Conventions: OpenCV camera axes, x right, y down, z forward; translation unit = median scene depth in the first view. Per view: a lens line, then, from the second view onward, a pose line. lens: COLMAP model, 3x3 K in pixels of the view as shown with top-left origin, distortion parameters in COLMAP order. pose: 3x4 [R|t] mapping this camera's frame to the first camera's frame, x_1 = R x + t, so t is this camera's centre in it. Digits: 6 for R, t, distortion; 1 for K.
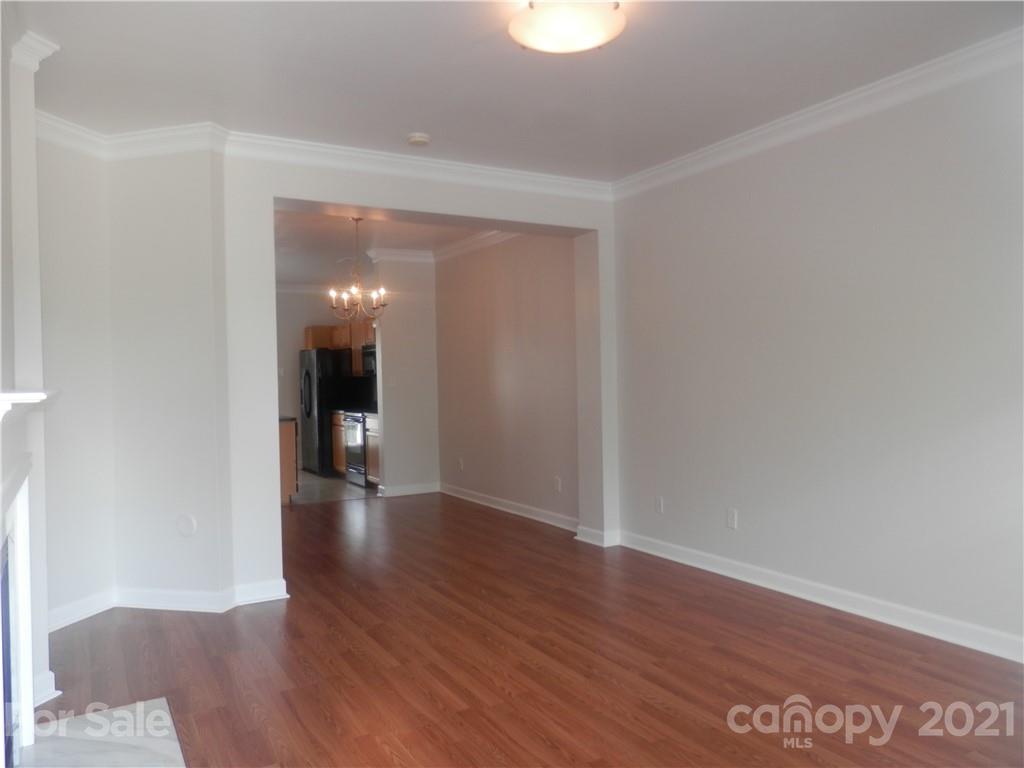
lens RADIAL K [[755.9, 0, 512.0], [0, 755.9, 384.0], [0, 0, 1]] dist [-0.002399, 0.007640]
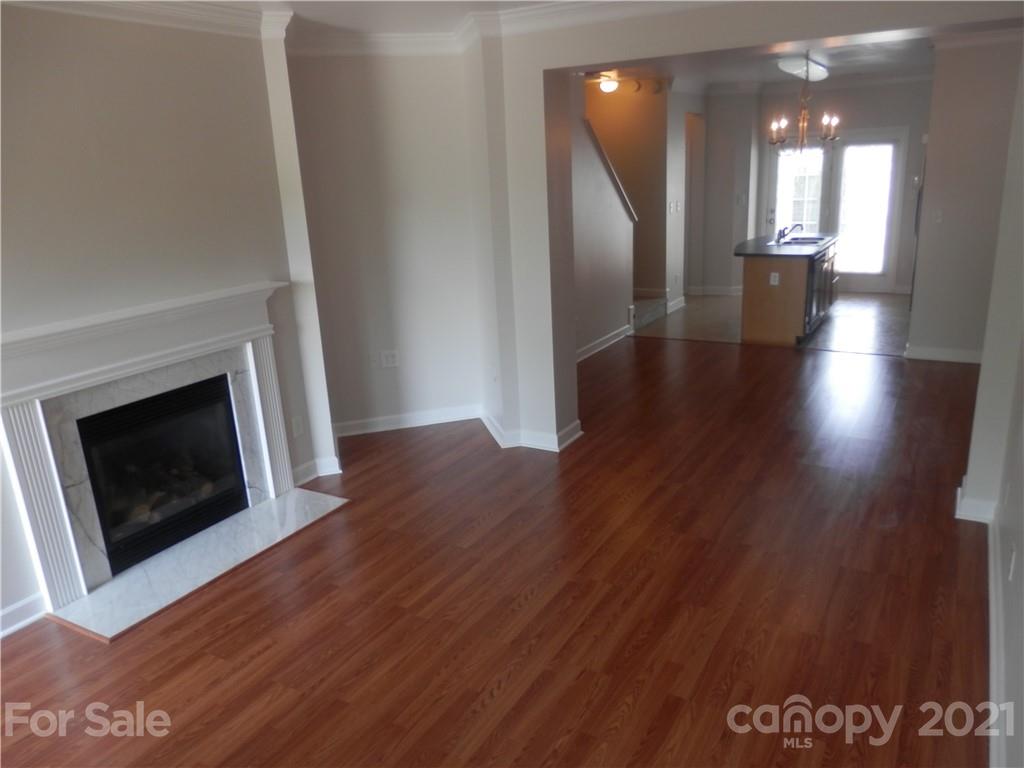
lens RADIAL K [[750.0, 0, 516.3], [0, 750.0, 390.0], [0, 0, 1]] dist [-0.001308, 0.003594]
pose [[0.501673, 0.246952, -0.829059, 0.632265], [0.029903, 0.952863, 0.301924, -0.159129], [0.864540, -0.176259, 0.470641, 0.477278]]
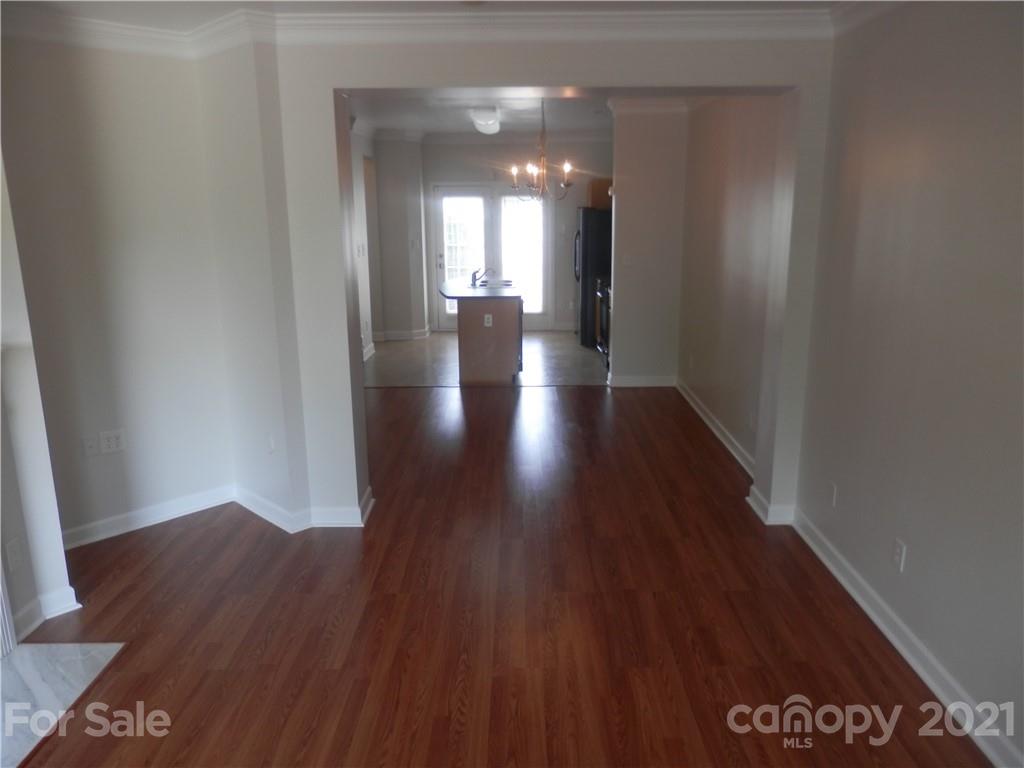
lens RADIAL K [[755.9, 0, 512.0], [0, 755.9, 384.0], [0, 0, 1]] dist [-0.002399, 0.007640]
pose [[0.866708, 0.131506, -0.481168, 0.341863], [-0.014978, 0.971048, 0.238415, -0.141056], [0.498590, -0.199429, 0.843585, 0.344411]]
